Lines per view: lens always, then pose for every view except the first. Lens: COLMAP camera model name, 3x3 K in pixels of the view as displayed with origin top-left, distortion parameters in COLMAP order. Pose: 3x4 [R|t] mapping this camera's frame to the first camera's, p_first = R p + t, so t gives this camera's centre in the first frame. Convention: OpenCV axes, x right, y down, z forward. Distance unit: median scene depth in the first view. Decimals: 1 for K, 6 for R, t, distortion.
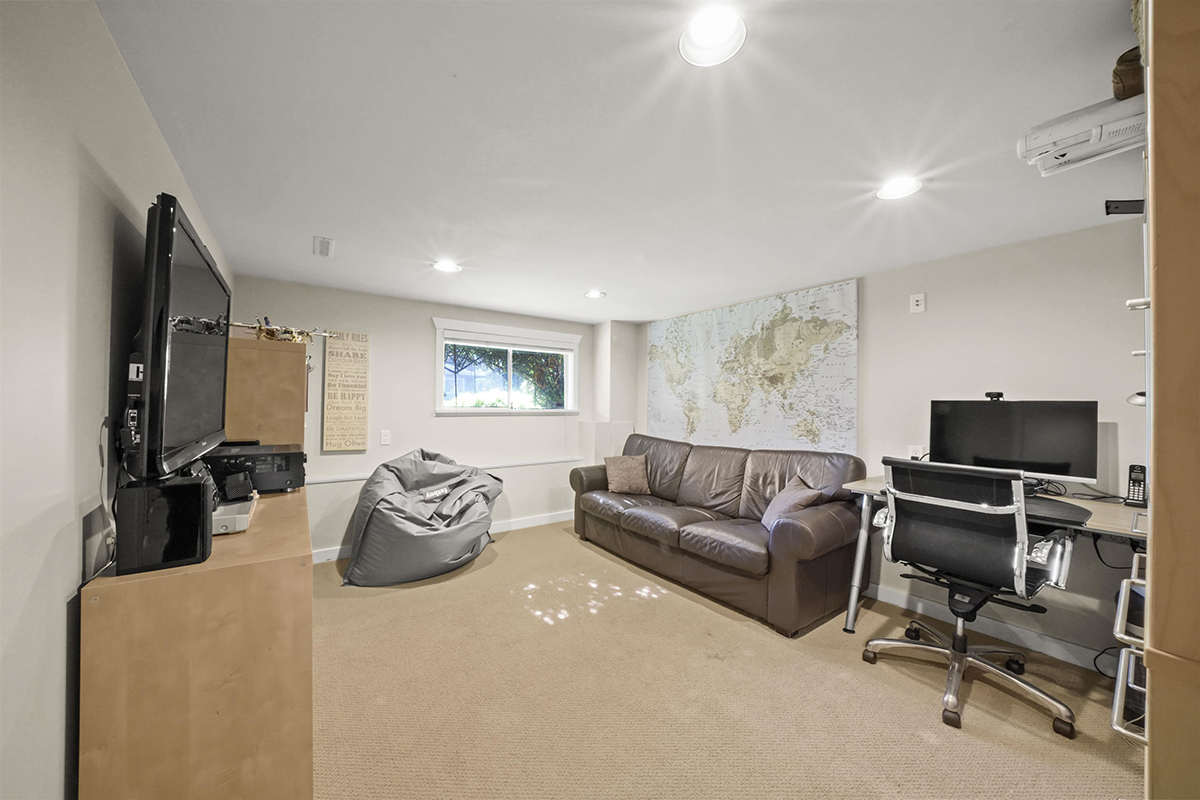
lens RADIAL K [[423.9, 0, 597.2], [0, 423.9, 401.3], [0, 0, 1]] dist [-0.014345, 0.000229]
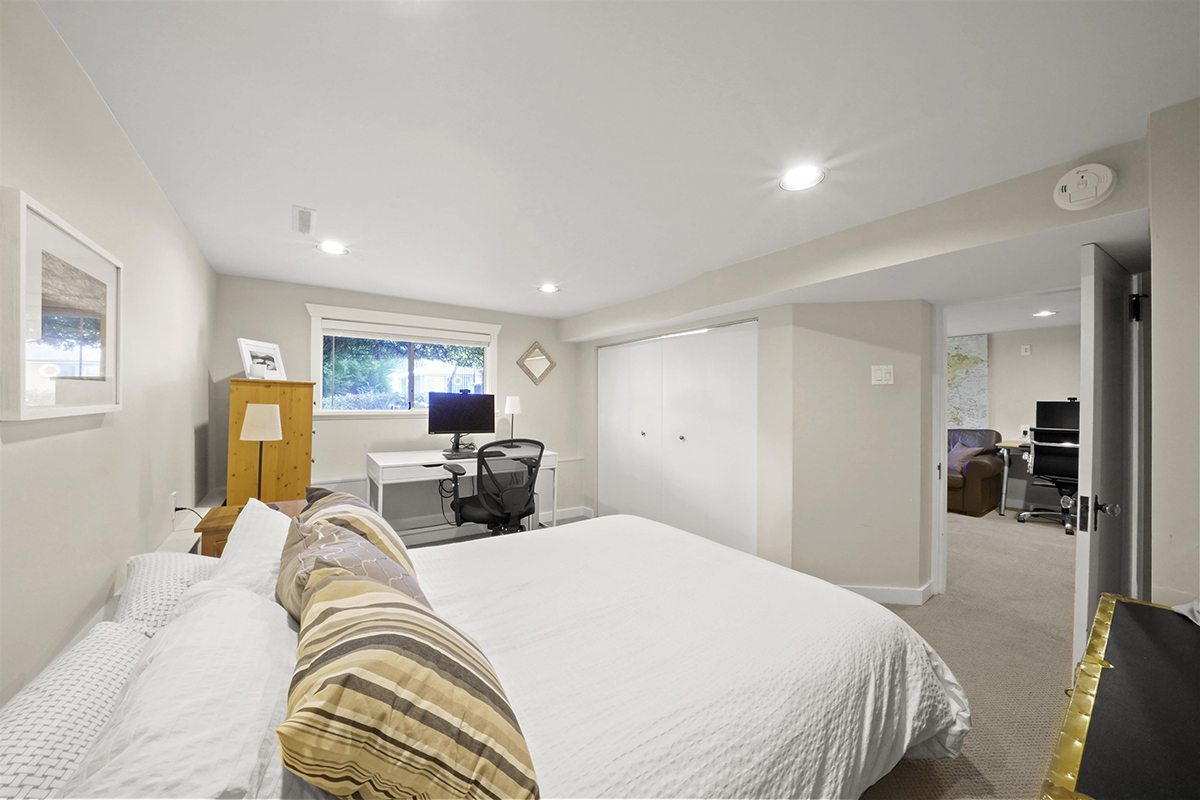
lens RADIAL K [[423.9, 0, 603.5], [0, 423.9, 401.9], [0, 0, 1]] dist [-0.014345, 0.000229]
pose [[0.999793, -0.003023, 0.020116, -1.068803], [0.002943, 0.999988, 0.004016, -0.011421], [-0.020128, -0.003956, 0.999790, -0.766145]]
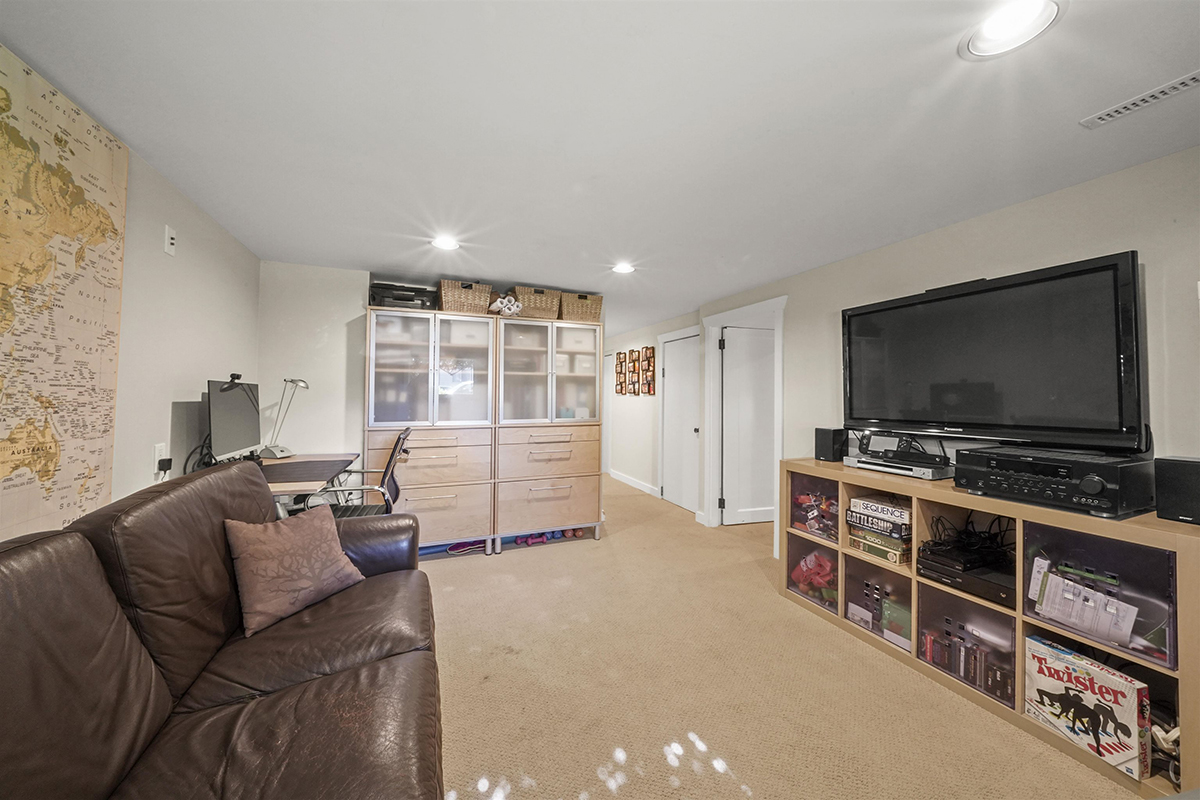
lens RADIAL K [[423.9, 0, 599.1], [0, 423.9, 393.8], [0, 0, 1]] dist [-0.014345, 0.000229]
pose [[-0.972461, -0.011463, 0.232784, -0.093134], [-0.013874, 0.999866, -0.008723, 0.016997], [-0.232653, -0.011712, -0.972489, 1.357694]]
